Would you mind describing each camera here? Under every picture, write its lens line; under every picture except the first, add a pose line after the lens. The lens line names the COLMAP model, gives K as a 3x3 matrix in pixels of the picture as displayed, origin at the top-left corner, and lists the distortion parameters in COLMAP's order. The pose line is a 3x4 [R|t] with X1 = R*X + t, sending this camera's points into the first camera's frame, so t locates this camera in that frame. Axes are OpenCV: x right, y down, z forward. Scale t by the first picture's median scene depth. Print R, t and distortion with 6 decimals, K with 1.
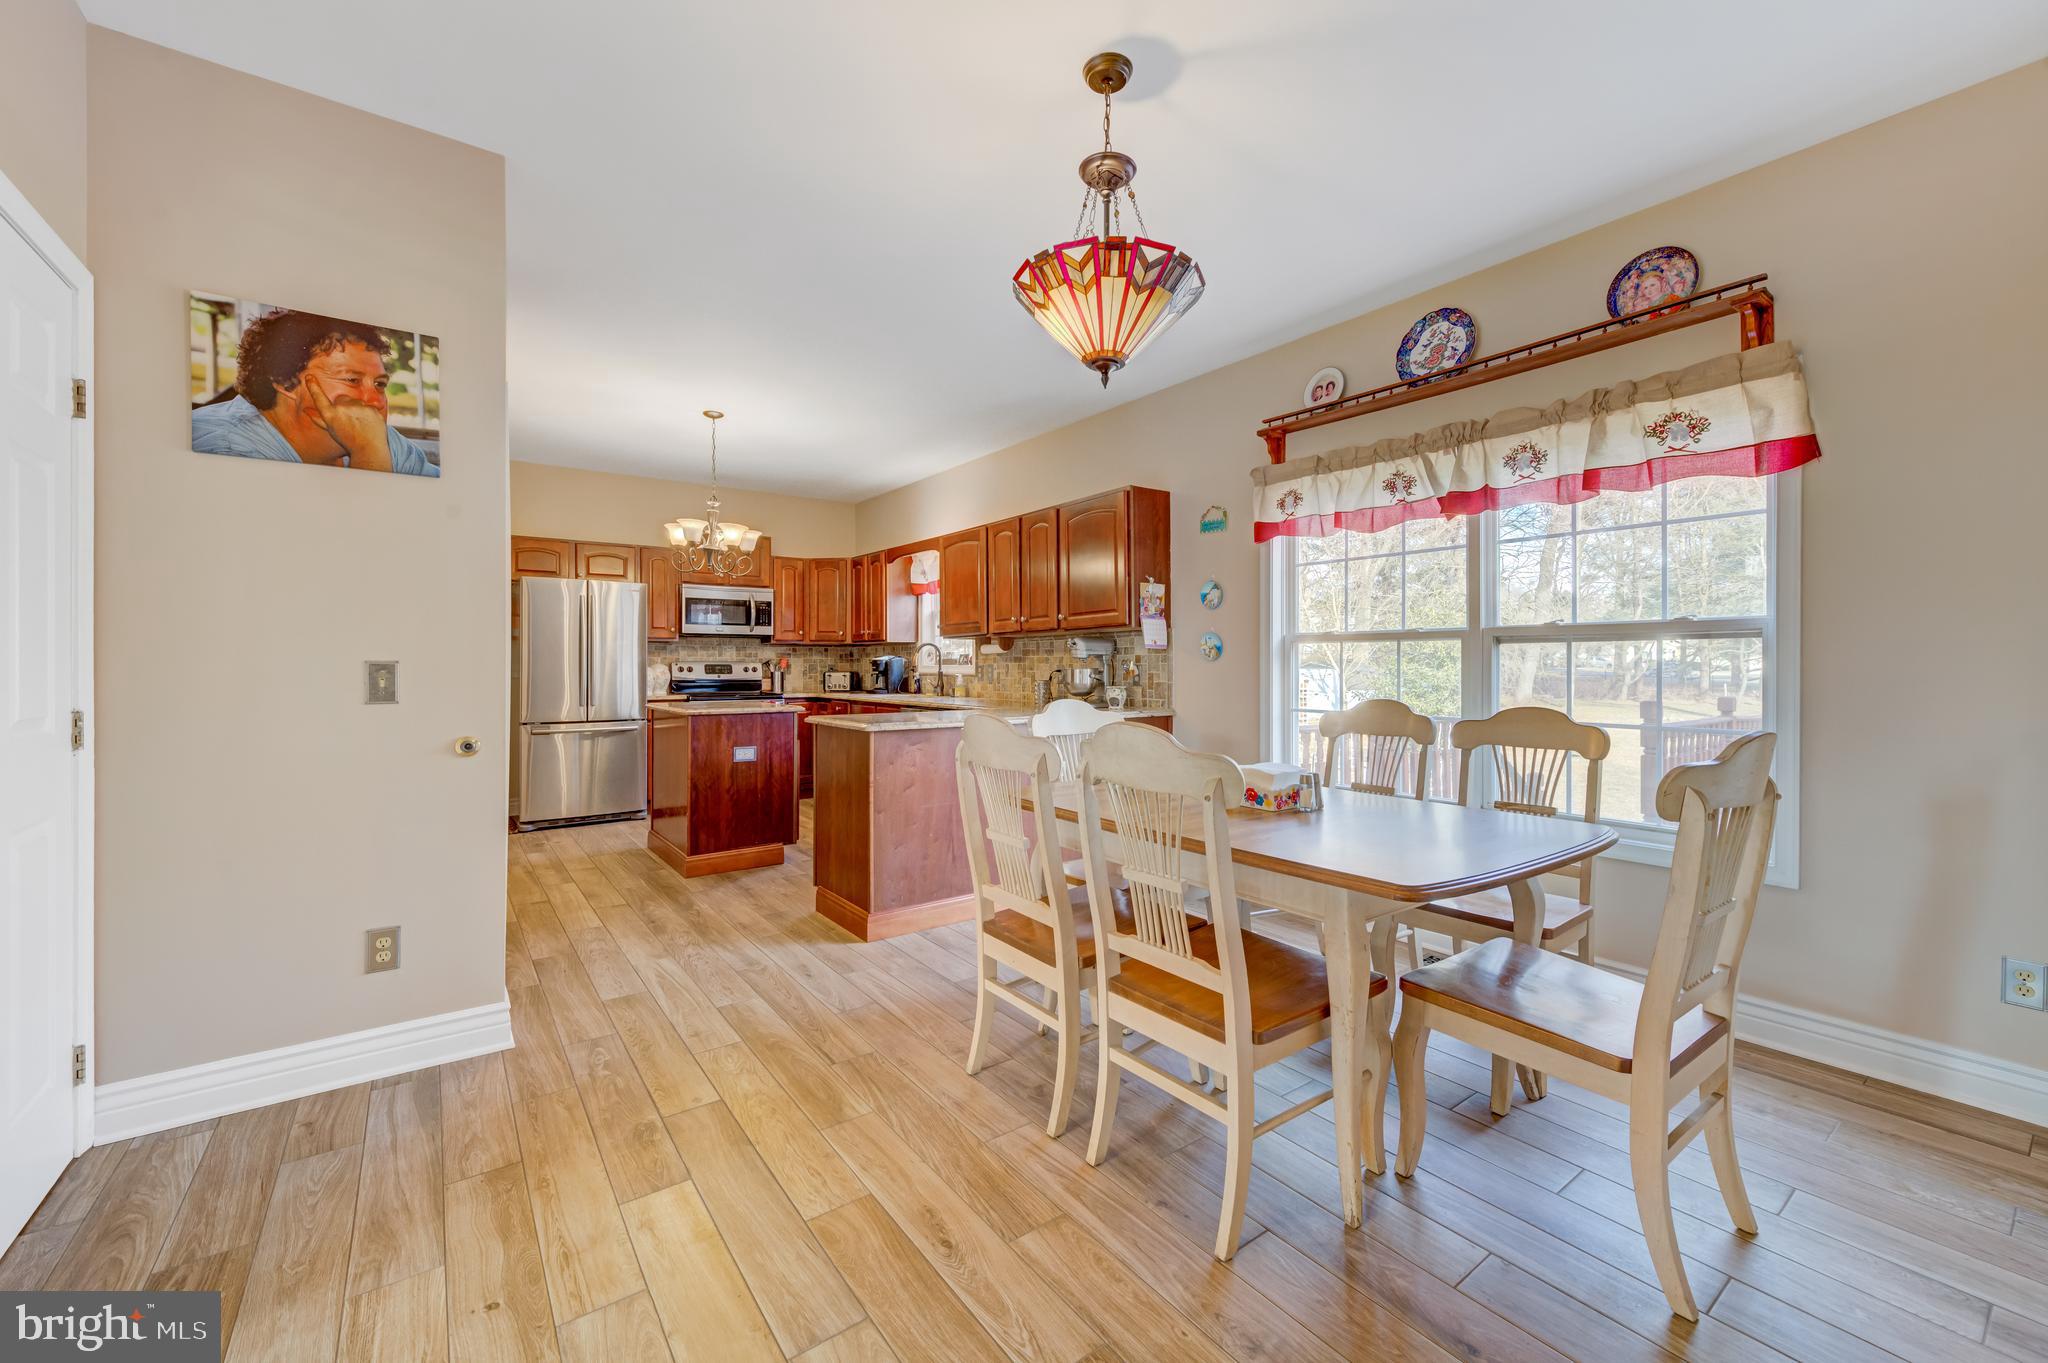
lens RADIAL K [[807.6, 0, 1019.1], [0, 807.6, 662.9], [0, 0, 1]] dist [0.001252, -0.000152]
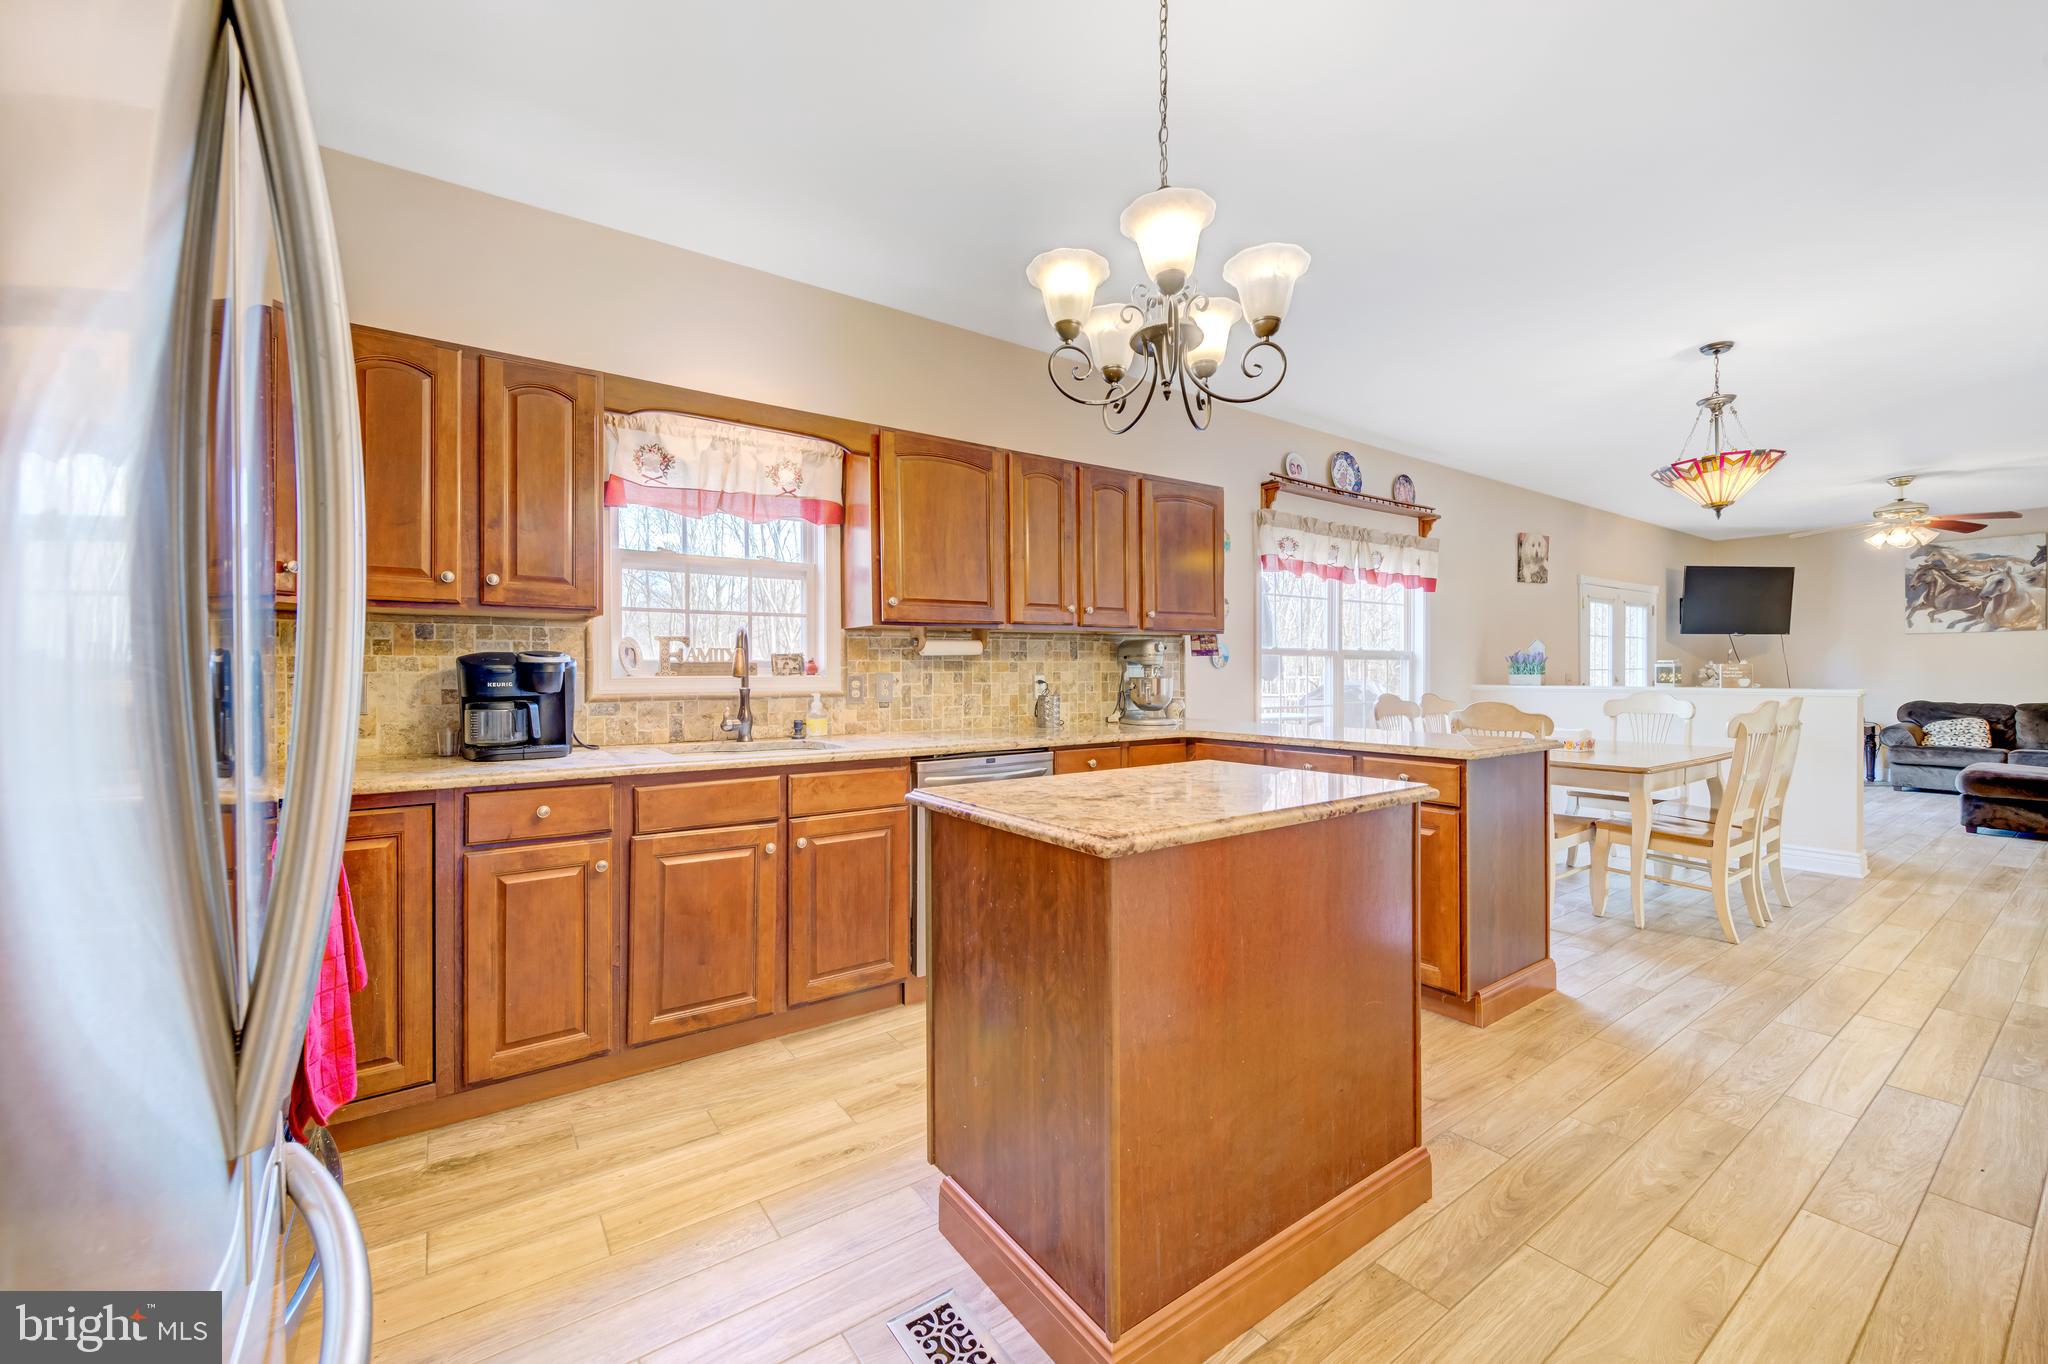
lens RADIAL K [[819.2, 0, 1032.4], [0, 819.2, 672.1], [0, 0, 1]] dist [-0.000298, -0.000345]
pose [[0.005087, -0.001549, 0.999986, -0.836223], [0.000224, 0.999999, 0.001548, -0.000262], [-0.999987, 0.000217, 0.005088, 1.210085]]
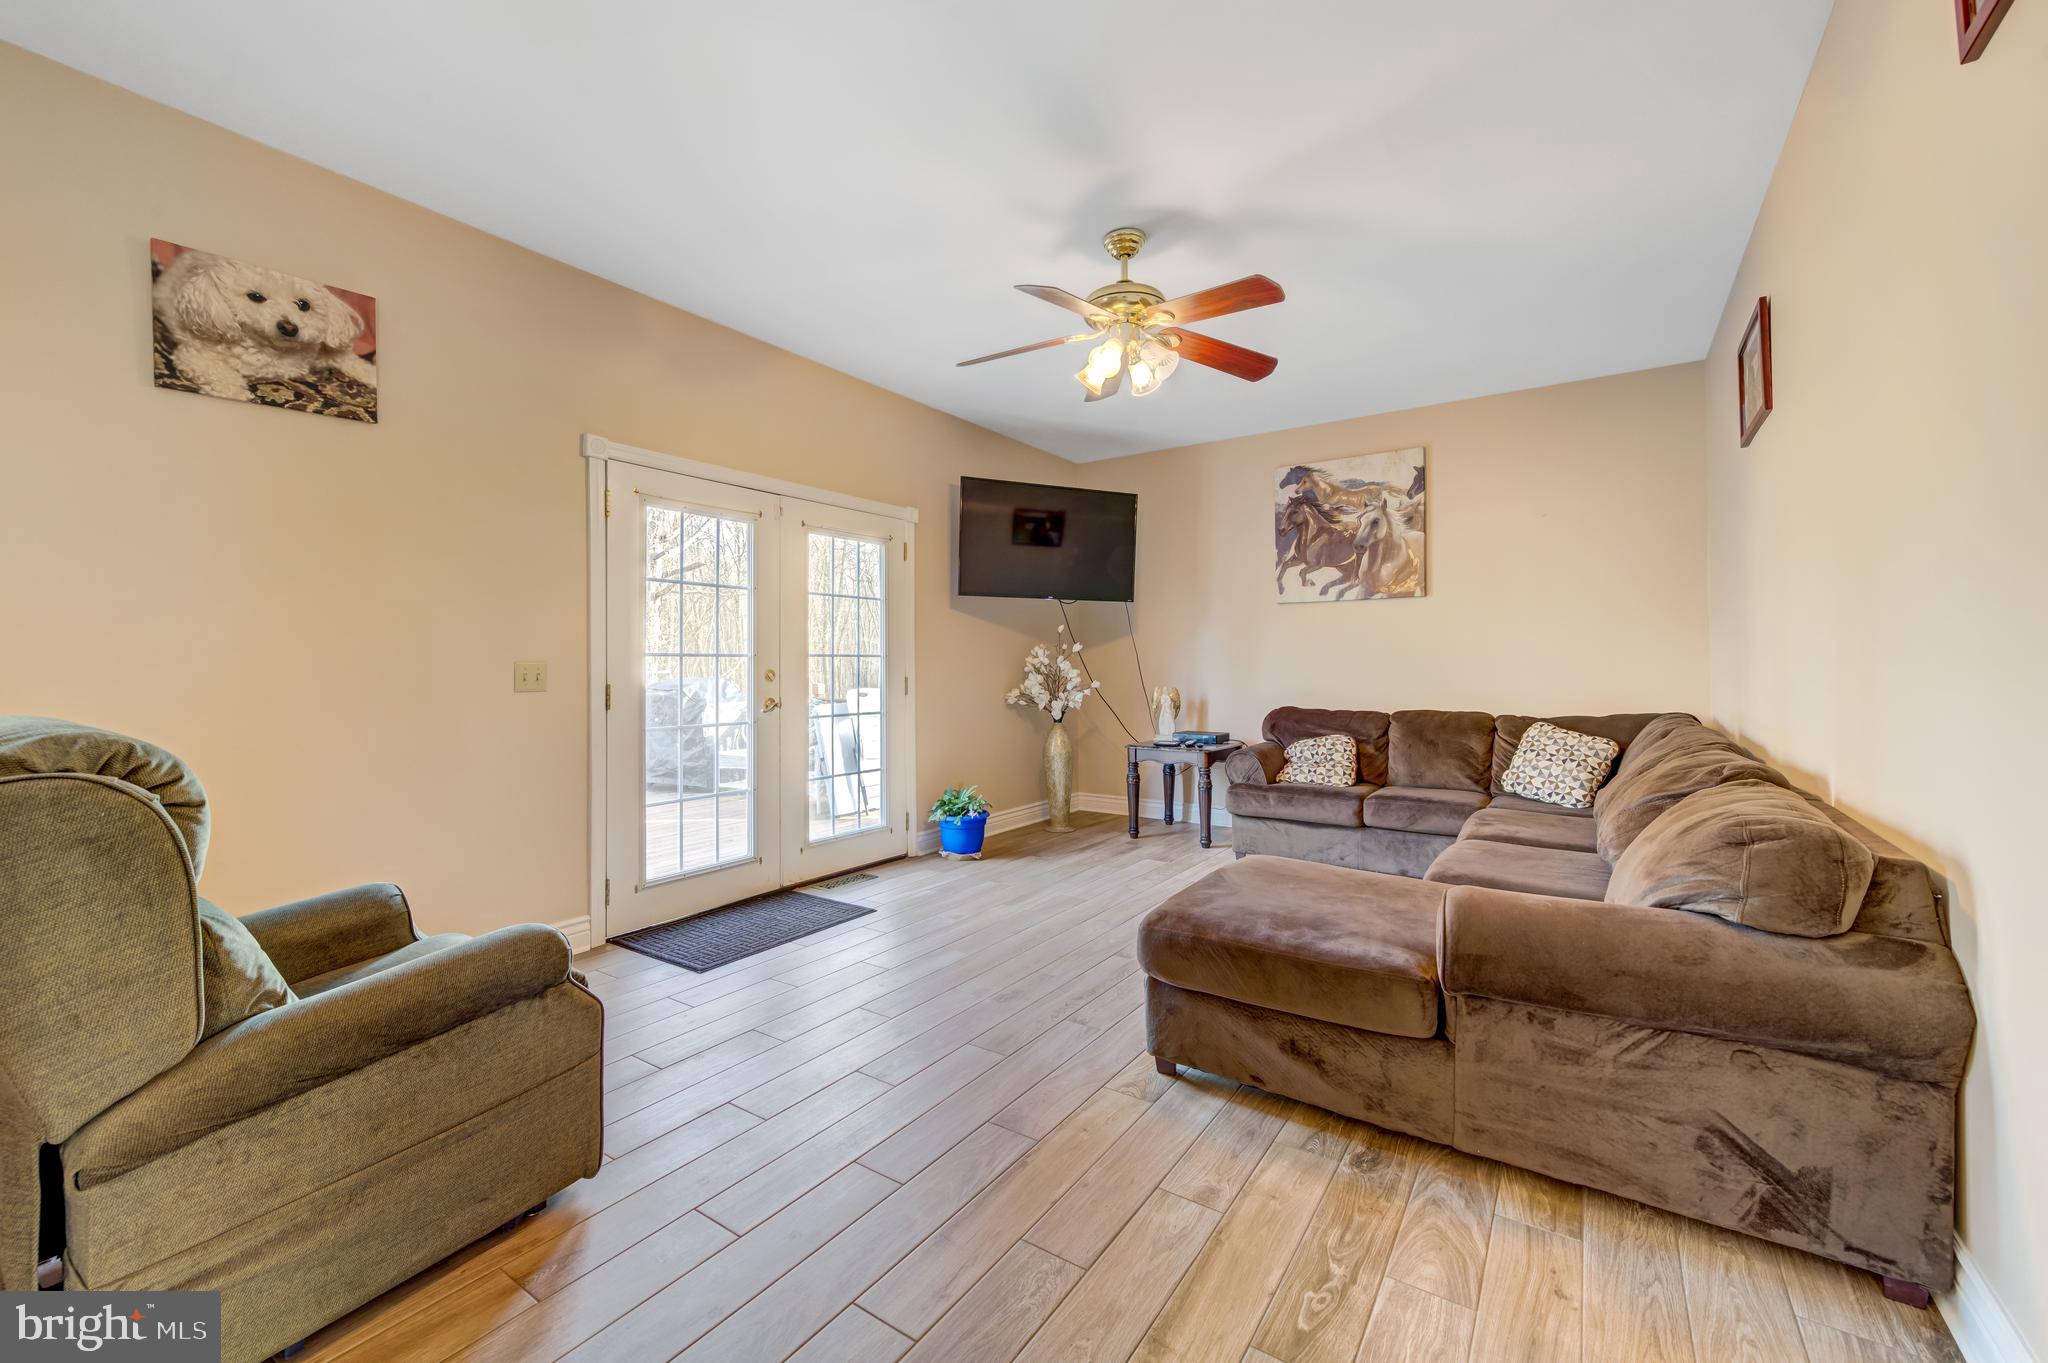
lens RADIAL K [[822.8, 0, 1038.8], [0, 822.8, 652.2], [0, 0, 1]] dist [0.001260, 0.000081]
pose [[-0.344837, 0.016767, 0.938513, 0.045923], [0.000319, 0.999842, -0.017746, 0.009665], [-0.938663, -0.005820, -0.344788, -0.061454]]
